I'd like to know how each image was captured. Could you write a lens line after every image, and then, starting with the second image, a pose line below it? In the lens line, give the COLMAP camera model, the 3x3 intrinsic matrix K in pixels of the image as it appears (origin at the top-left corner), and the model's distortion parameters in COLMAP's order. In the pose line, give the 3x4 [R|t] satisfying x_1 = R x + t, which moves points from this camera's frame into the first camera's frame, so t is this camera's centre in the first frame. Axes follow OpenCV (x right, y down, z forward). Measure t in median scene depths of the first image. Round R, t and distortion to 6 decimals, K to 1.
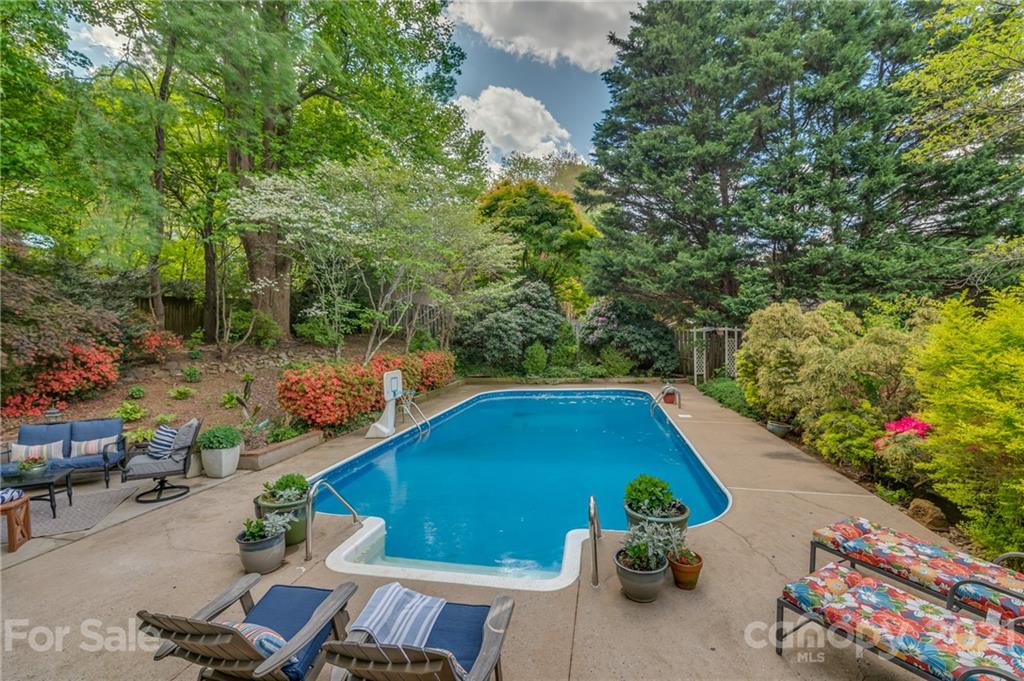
lens RADIAL K [[448.0, 0, 511.4], [0, 448.0, 340.3], [0, 0, 1]] dist [0.017021, -0.010482]
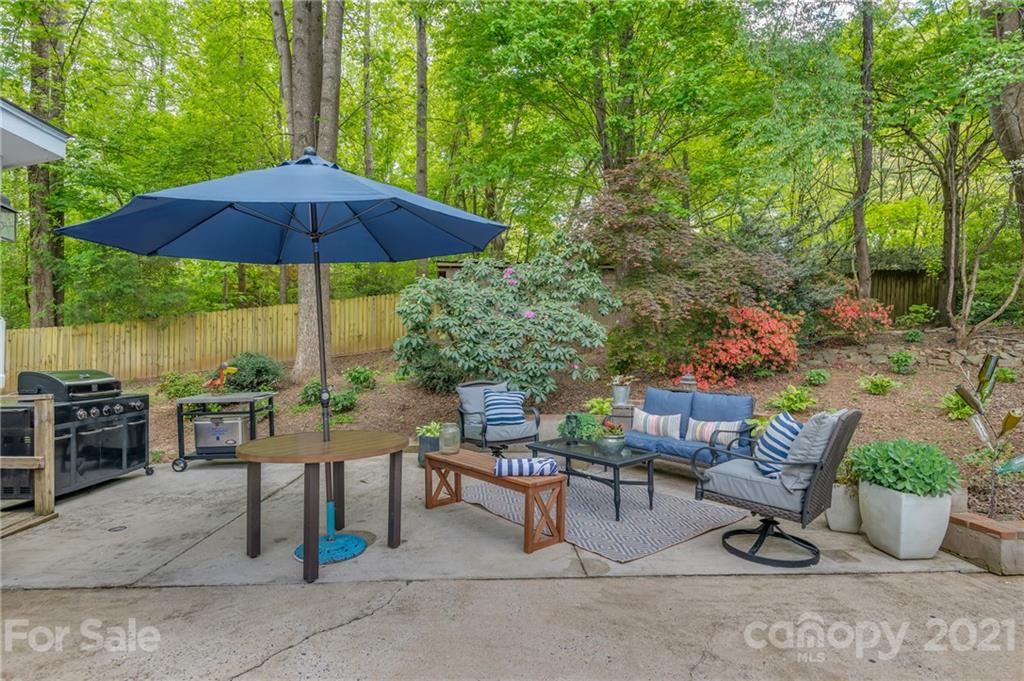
lens RADIAL K [[480.7, 0, 521.3], [0, 480.7, 357.4], [0, 0, 1]] dist [-0.001692, -0.013520]
pose [[0.224817, 0.029711, -0.973948, -0.230921], [-0.023163, 0.999416, 0.025141, 0.089024], [0.974126, 0.016908, 0.225374, 0.437728]]
